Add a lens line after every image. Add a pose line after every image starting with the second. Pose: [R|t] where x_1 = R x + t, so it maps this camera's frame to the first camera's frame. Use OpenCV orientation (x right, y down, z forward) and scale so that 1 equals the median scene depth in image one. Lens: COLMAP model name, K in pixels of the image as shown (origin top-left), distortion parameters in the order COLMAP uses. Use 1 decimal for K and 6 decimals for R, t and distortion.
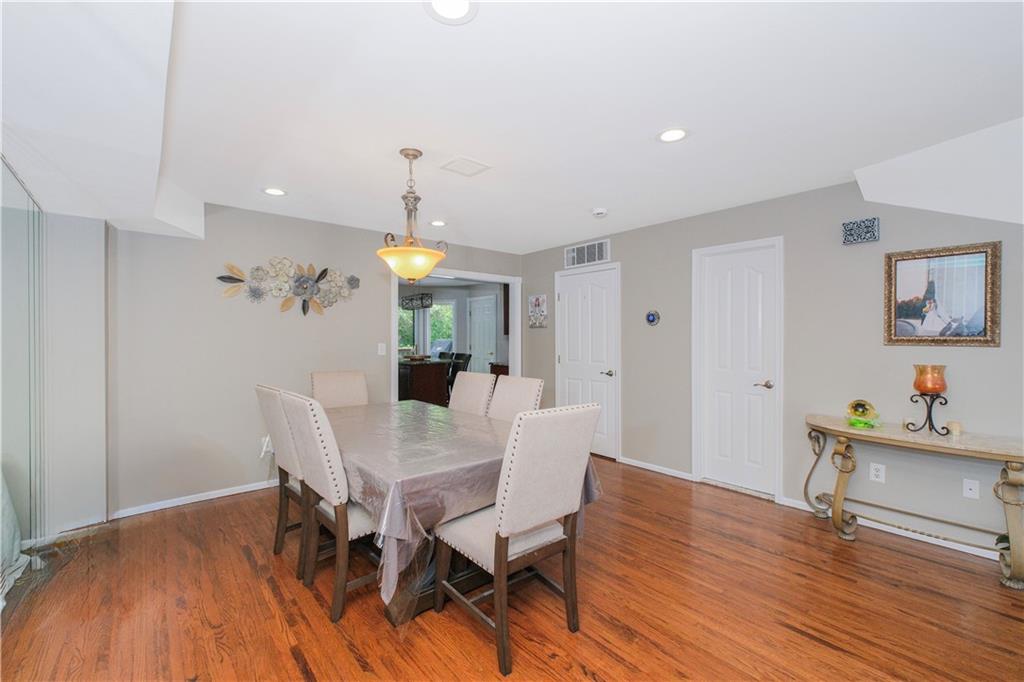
lens RADIAL K [[437.0, 0, 513.1], [0, 437.0, 340.7], [0, 0, 1]] dist [-0.002992, 0.001623]
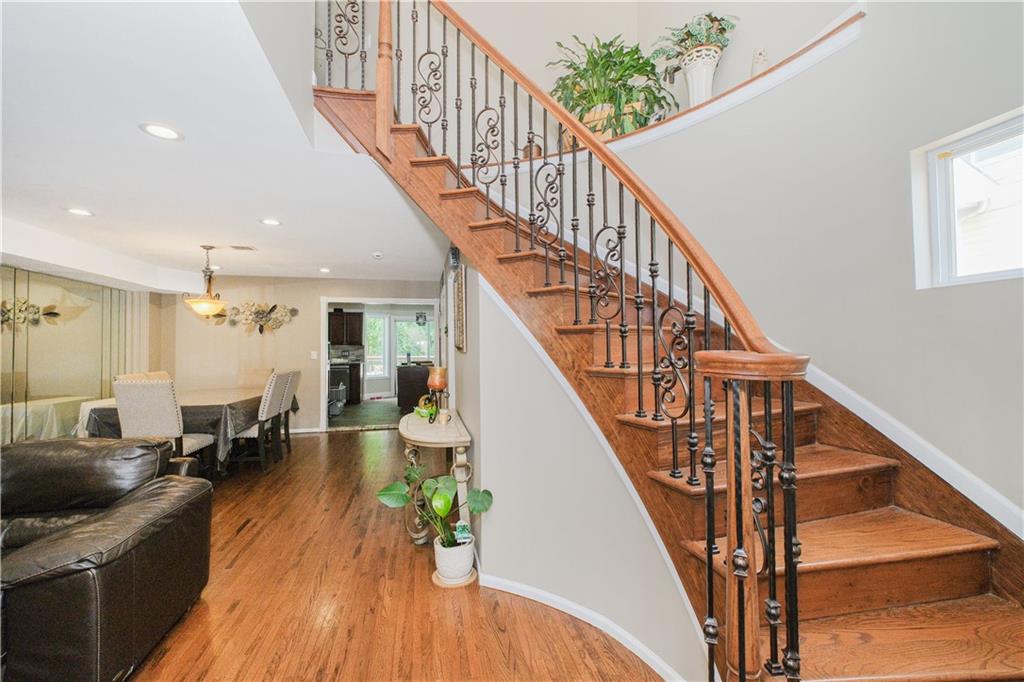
lens RADIAL K [[437.0, 0, 512.7], [0, 437.0, 344.6], [0, 0, 1]] dist [-0.002992, 0.001623]
pose [[0.877332, -0.011394, -0.479749, 1.200404], [0.003380, 0.999840, -0.017564, 0.012757], [0.479872, 0.013787, 0.877230, 0.015151]]
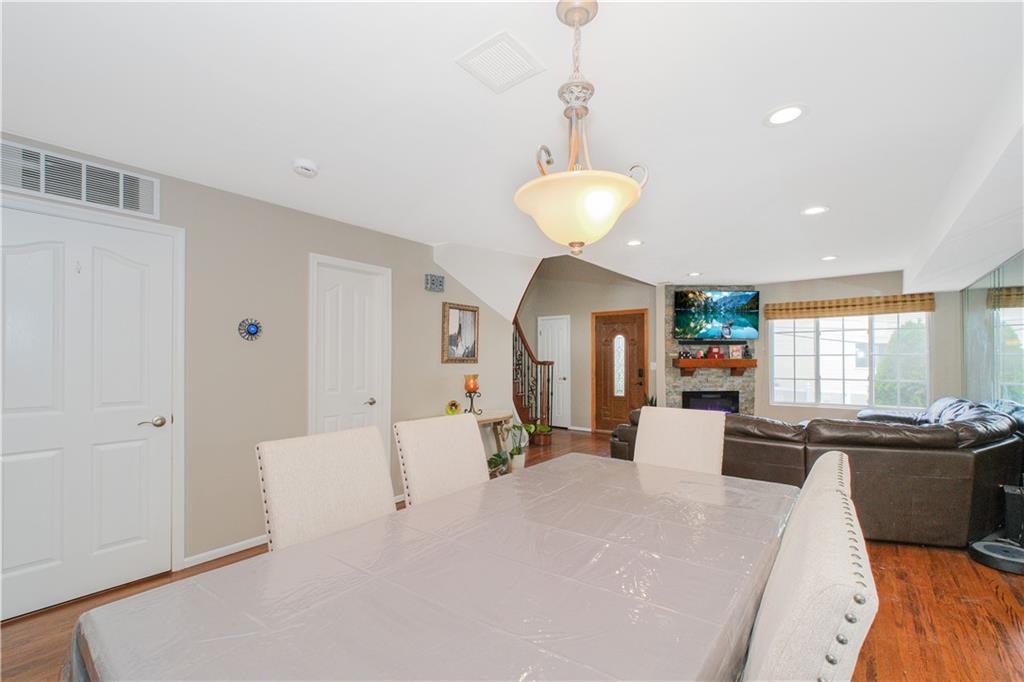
lens RADIAL K [[437.0, 0, 522.7], [0, 437.0, 353.6], [0, 0, 1]] dist [-0.002992, 0.001623]
pose [[-0.209764, 0.013122, 0.977664, -0.498961], [0.006773, 0.999905, -0.011967, -0.001995], [-0.977729, 0.004112, -0.209833, 0.791853]]
